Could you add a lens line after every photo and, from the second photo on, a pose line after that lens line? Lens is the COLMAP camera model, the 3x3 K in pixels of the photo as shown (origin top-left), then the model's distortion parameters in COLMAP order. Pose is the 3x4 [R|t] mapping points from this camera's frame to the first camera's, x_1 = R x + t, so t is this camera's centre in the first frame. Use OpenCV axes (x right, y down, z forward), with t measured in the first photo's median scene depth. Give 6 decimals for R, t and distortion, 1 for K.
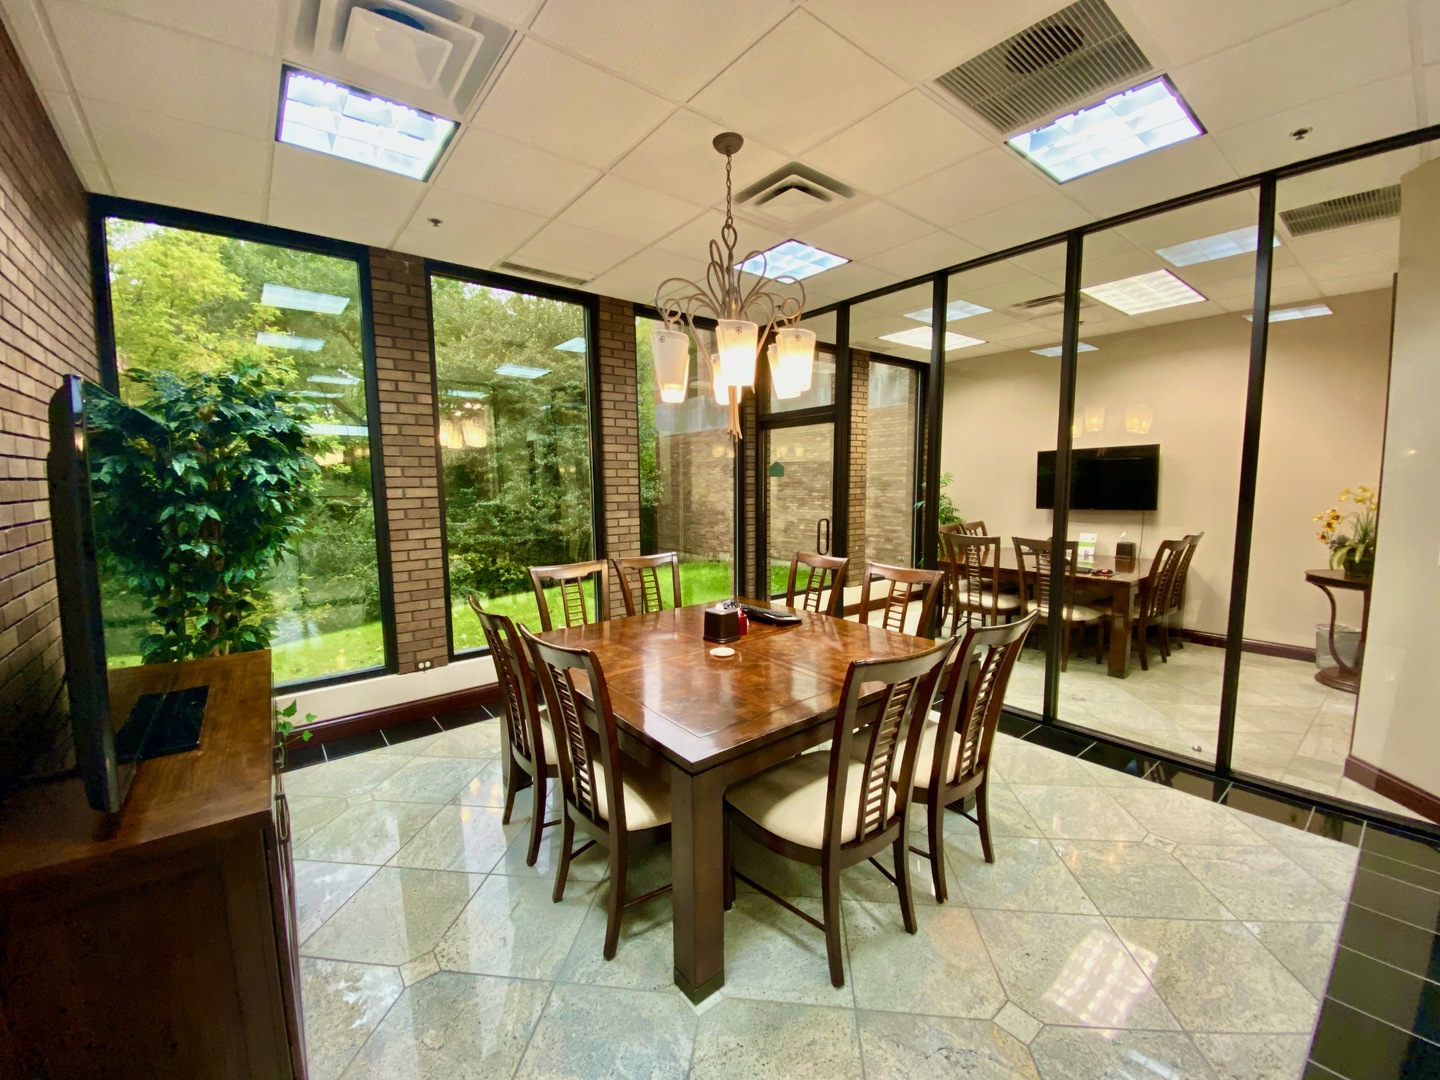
lens RADIAL K [[591.1, 0, 723.7], [0, 591.1, 537.7], [0, 0, 1]] dist [-0.015877, -0.001968]
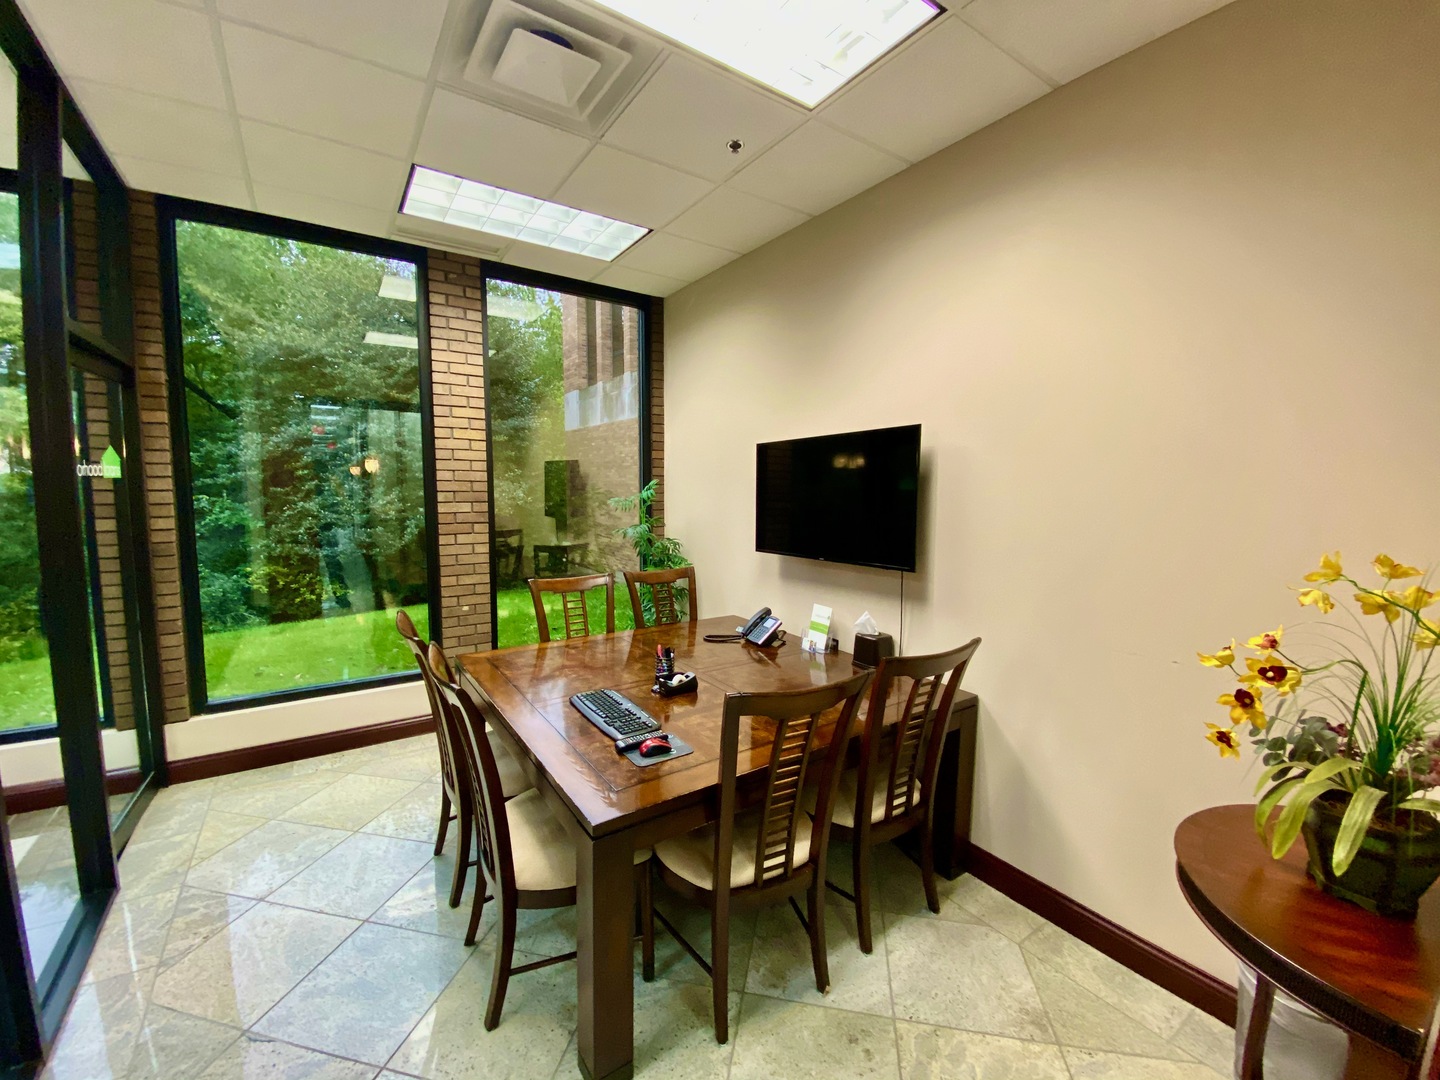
lens RADIAL K [[591.1, 0, 723.2], [0, 591.1, 546.3], [0, 0, 1]] dist [-0.015877, -0.001968]
pose [[0.997159, 0.030778, -0.068750, 0.202882], [-0.030134, 0.999492, 0.010379, -0.021532], [0.069034, -0.008278, 0.997580, 0.177228]]
